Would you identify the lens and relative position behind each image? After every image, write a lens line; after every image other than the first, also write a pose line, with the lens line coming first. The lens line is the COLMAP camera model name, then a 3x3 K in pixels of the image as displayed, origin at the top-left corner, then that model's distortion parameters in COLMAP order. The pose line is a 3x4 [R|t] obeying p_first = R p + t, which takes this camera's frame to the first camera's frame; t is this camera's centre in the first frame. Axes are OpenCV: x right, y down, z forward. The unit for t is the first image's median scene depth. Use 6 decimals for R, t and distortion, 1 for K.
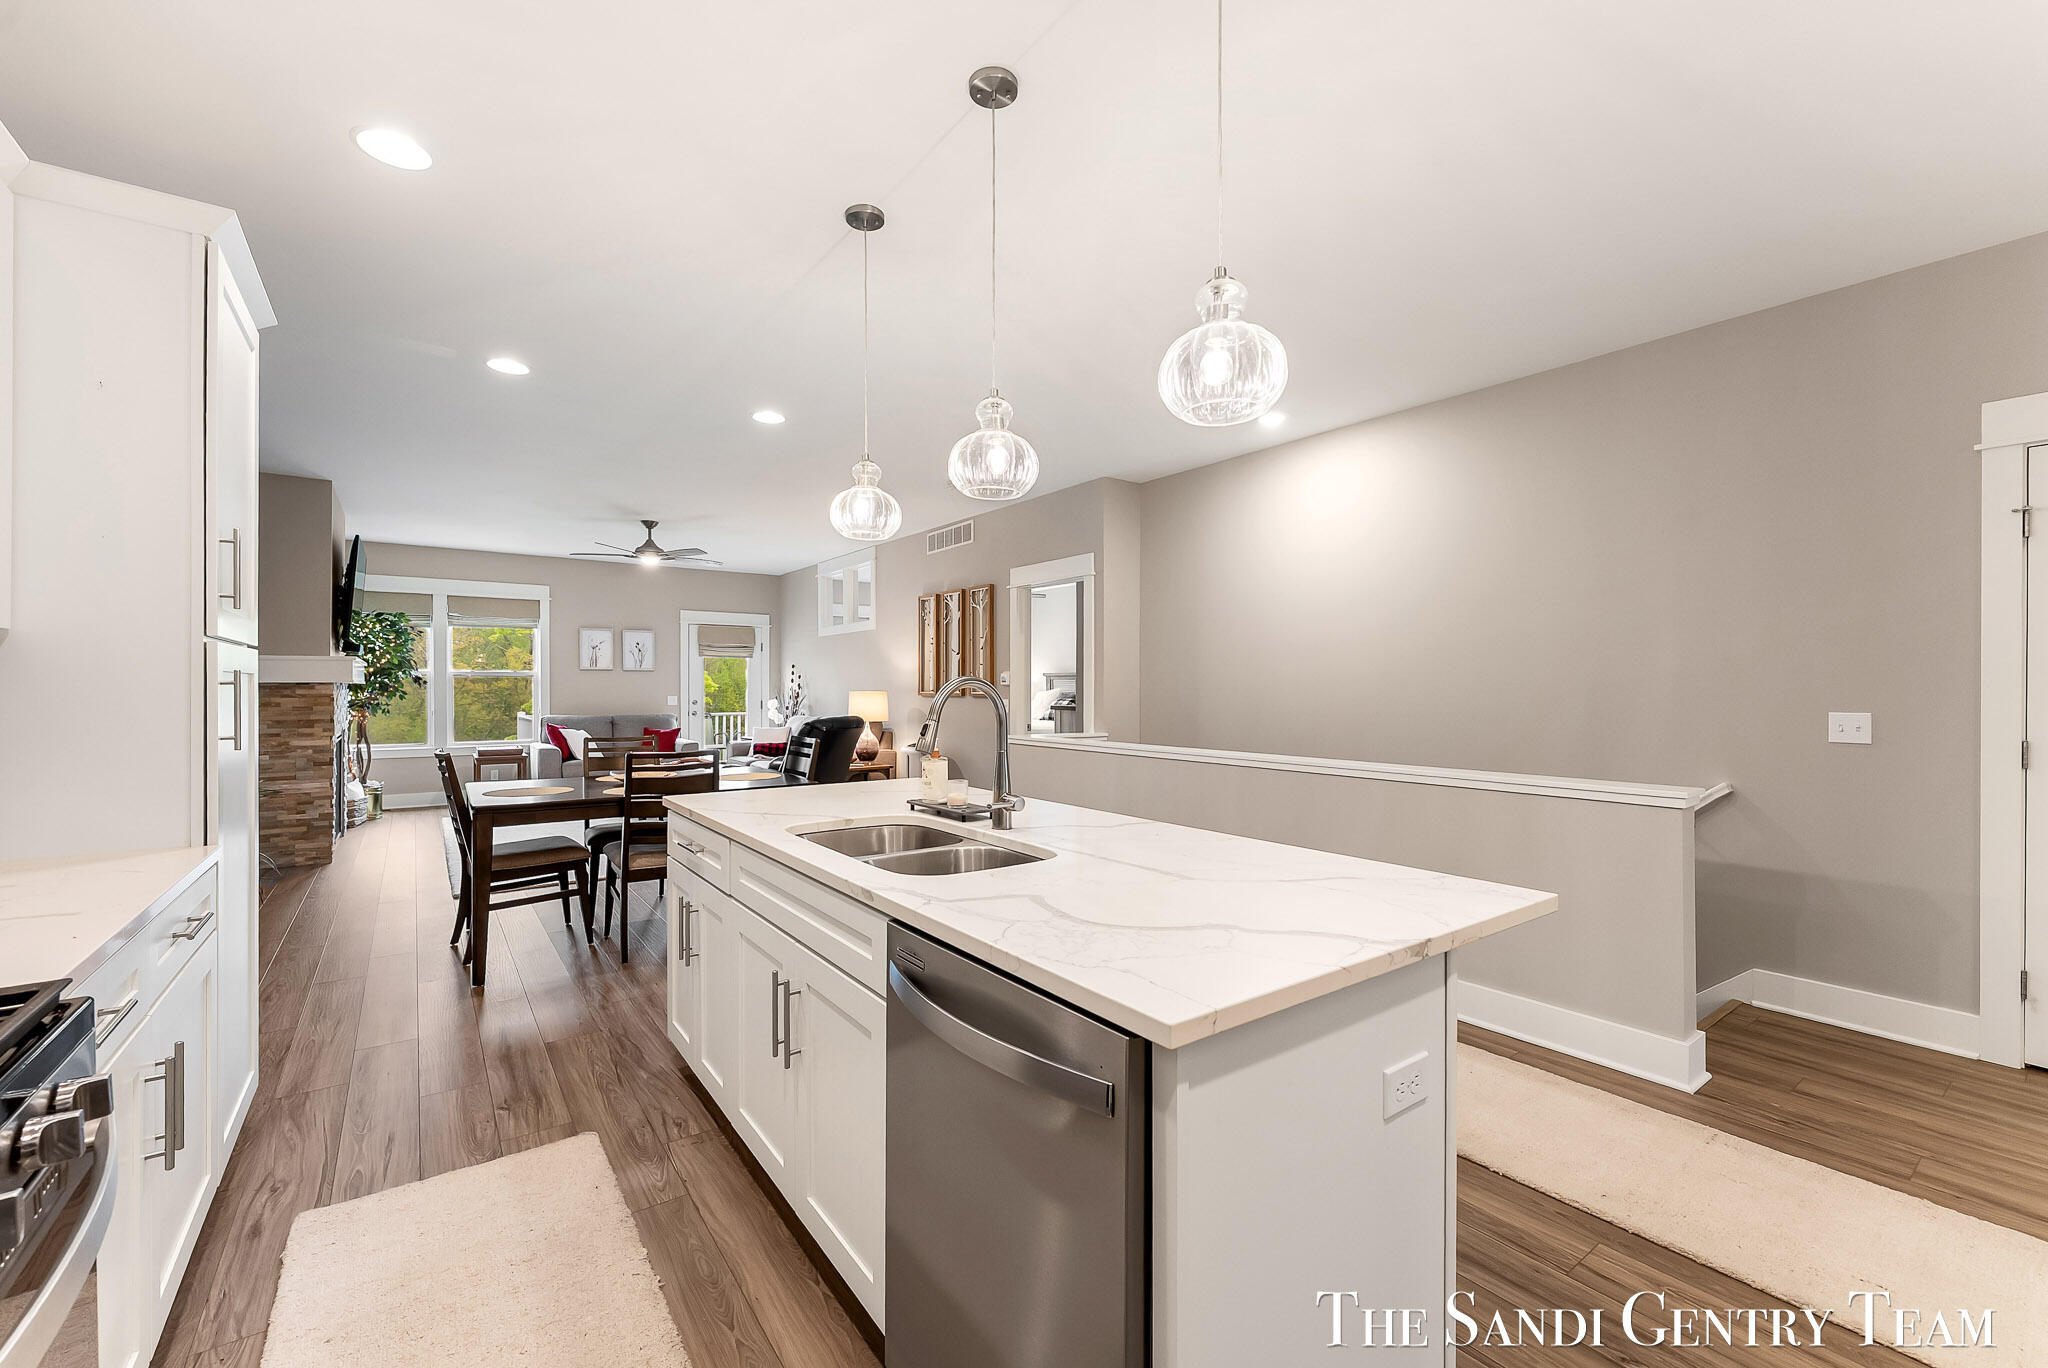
lens RADIAL K [[832.7, 0, 1023.7], [0, 832.7, 692.7], [0, 0, 1]] dist [0.004421, -0.002070]
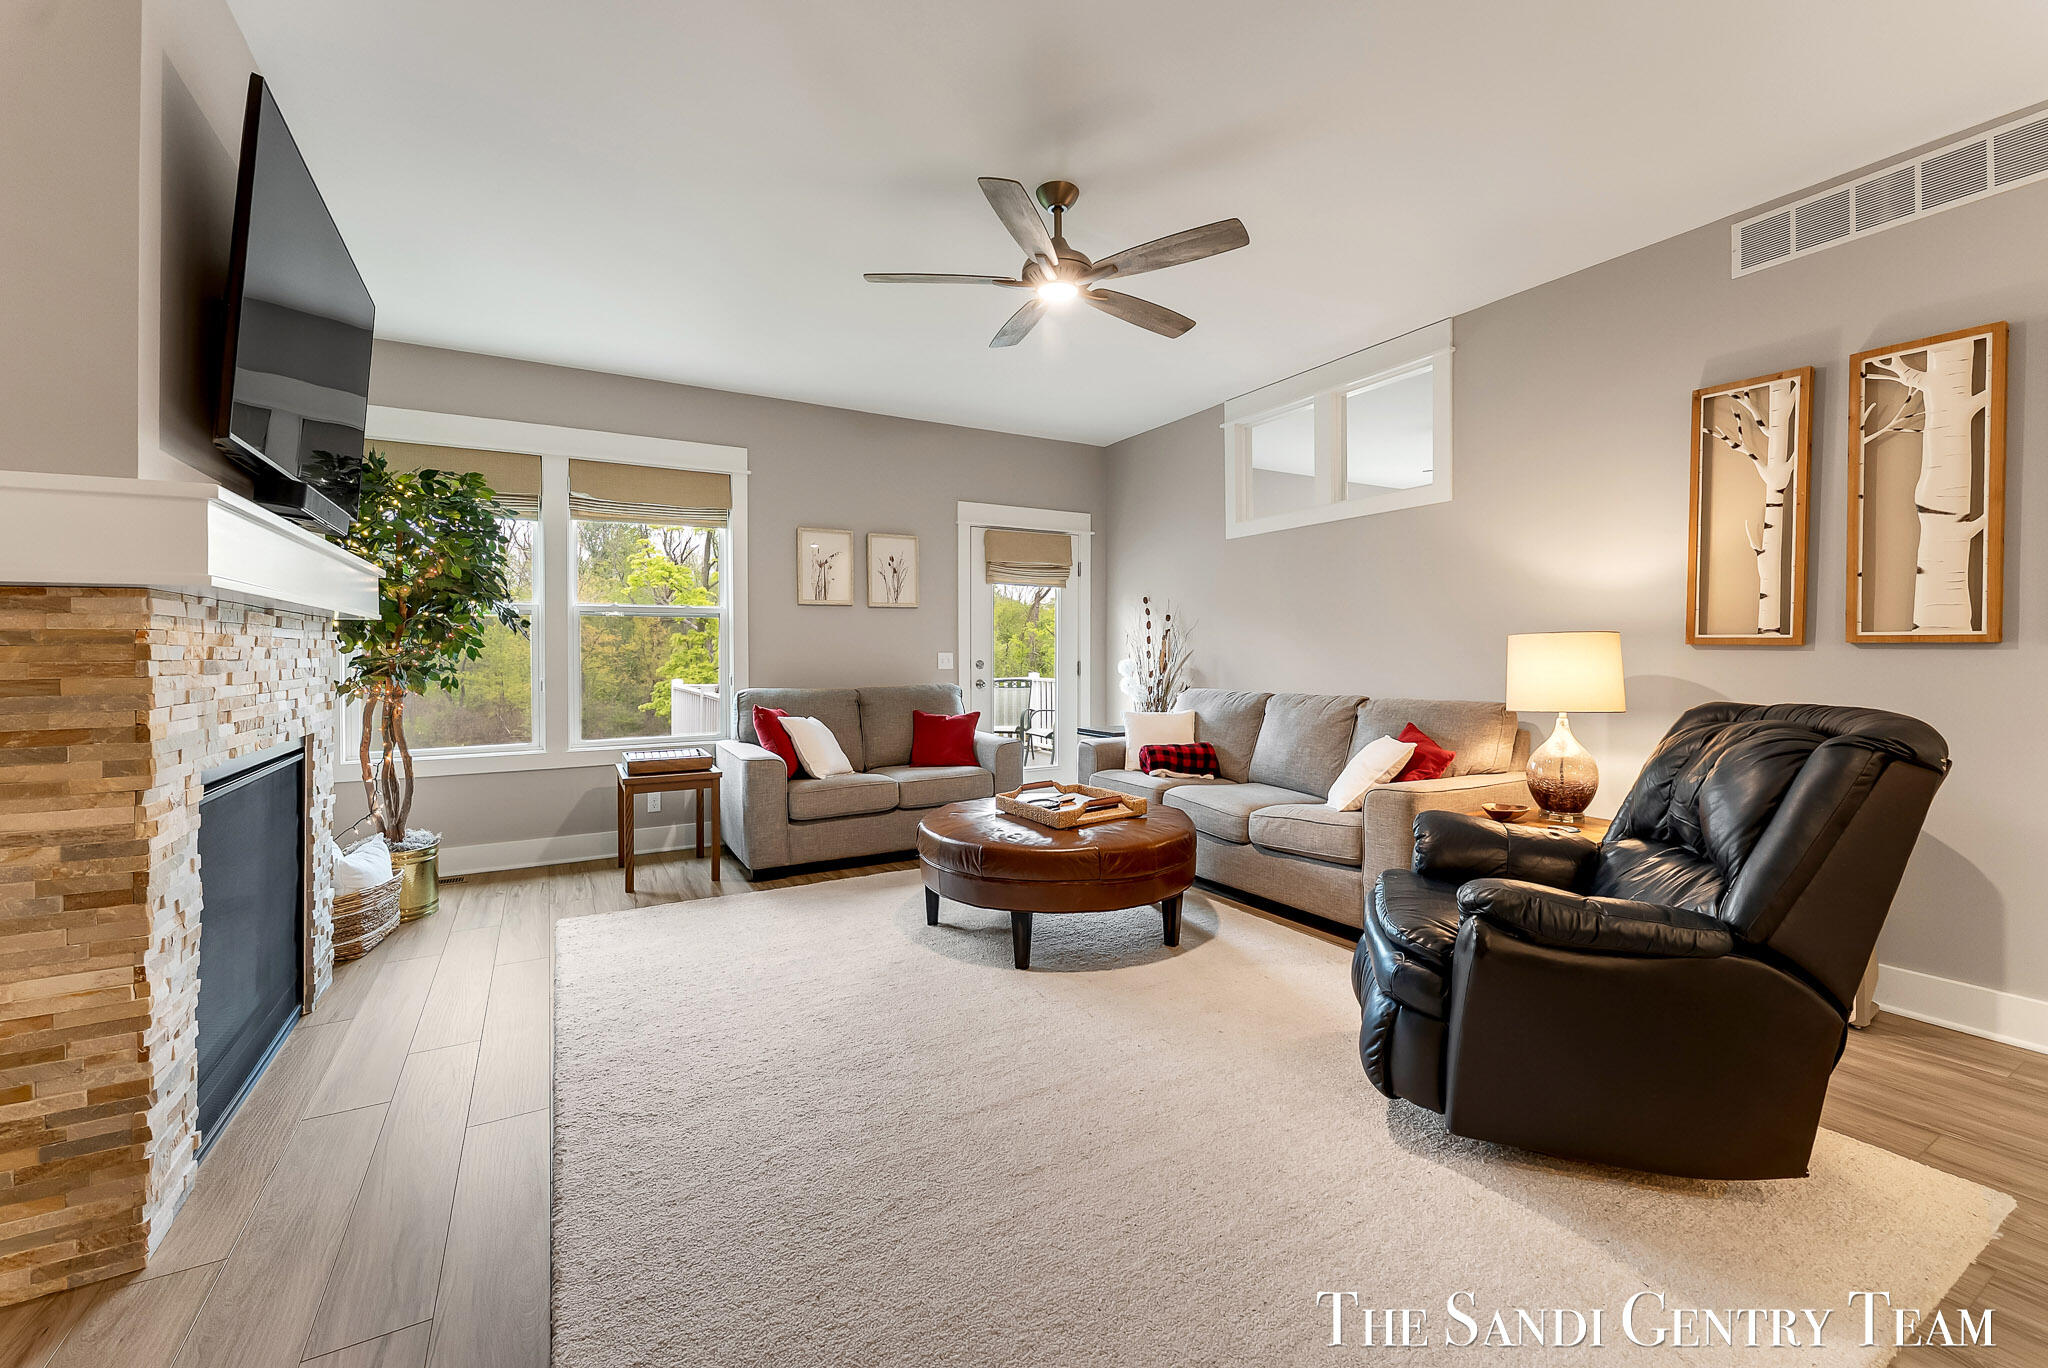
lens RADIAL K [[832.7, 0, 1036.1], [0, 832.7, 656.2], [0, 0, 1]] dist [0.004421, -0.002070]
pose [[0.994688, -0.002423, -0.102905, -0.521198], [0.002477, 0.999997, 0.000394, 0.010105], [0.102904, -0.000647, 0.994691, 0.767432]]
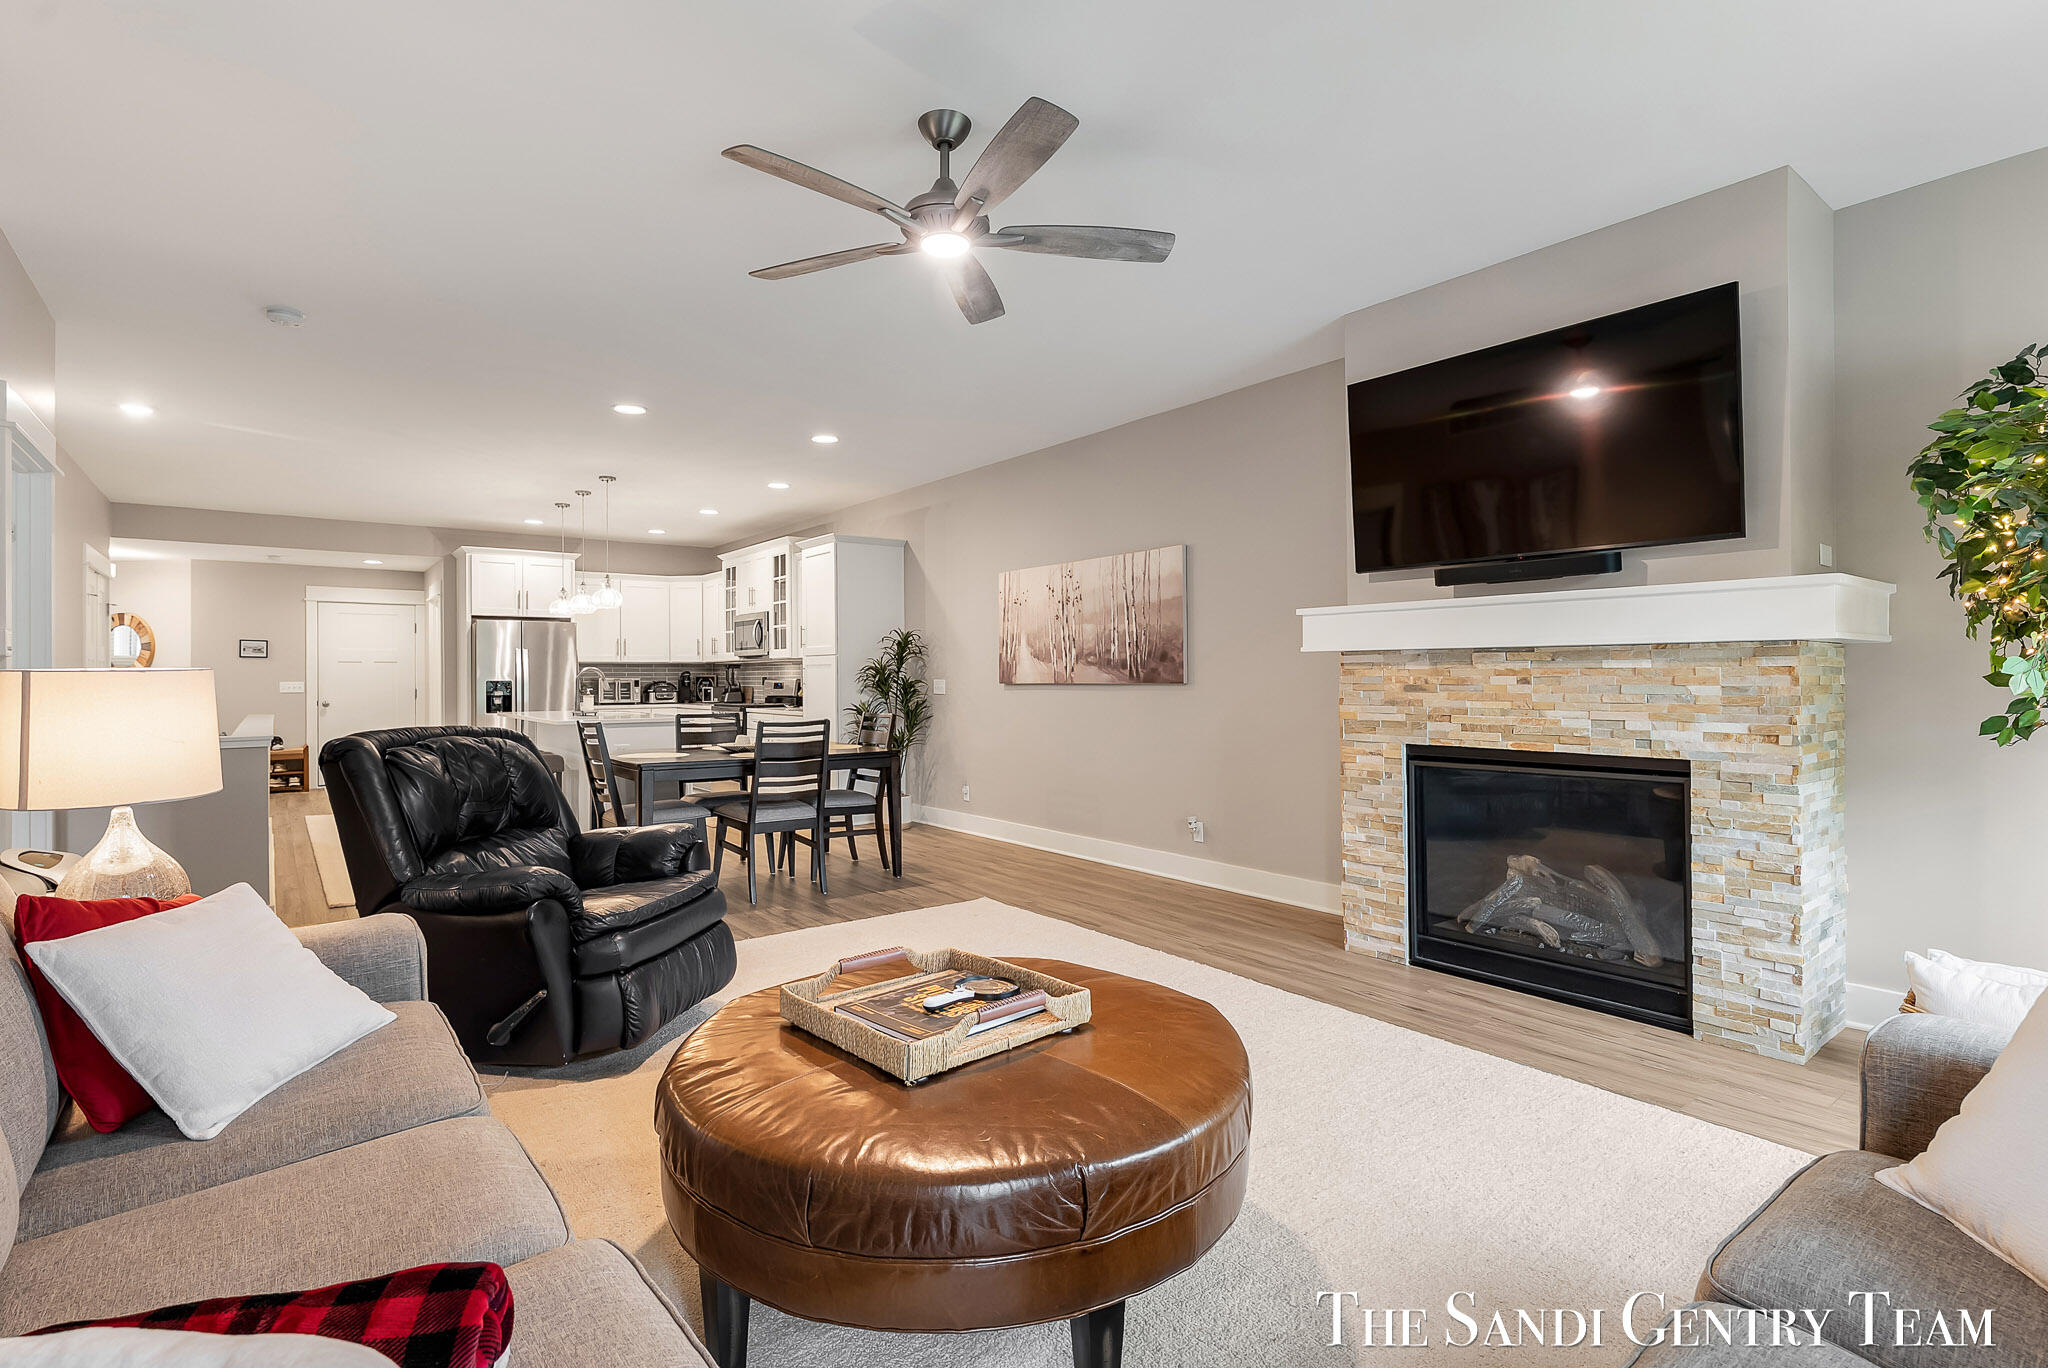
lens RADIAL K [[988.4, 0, 1018.5], [0, 988.4, 674.0], [0, 0, 1]] dist [0.011273, 0.000202]
pose [[-0.999765, 0.006325, -0.020713, -0.580224], [0.006214, 0.999966, 0.005408, -0.001152], [0.020746, 0.005278, -0.999771, 1.708950]]
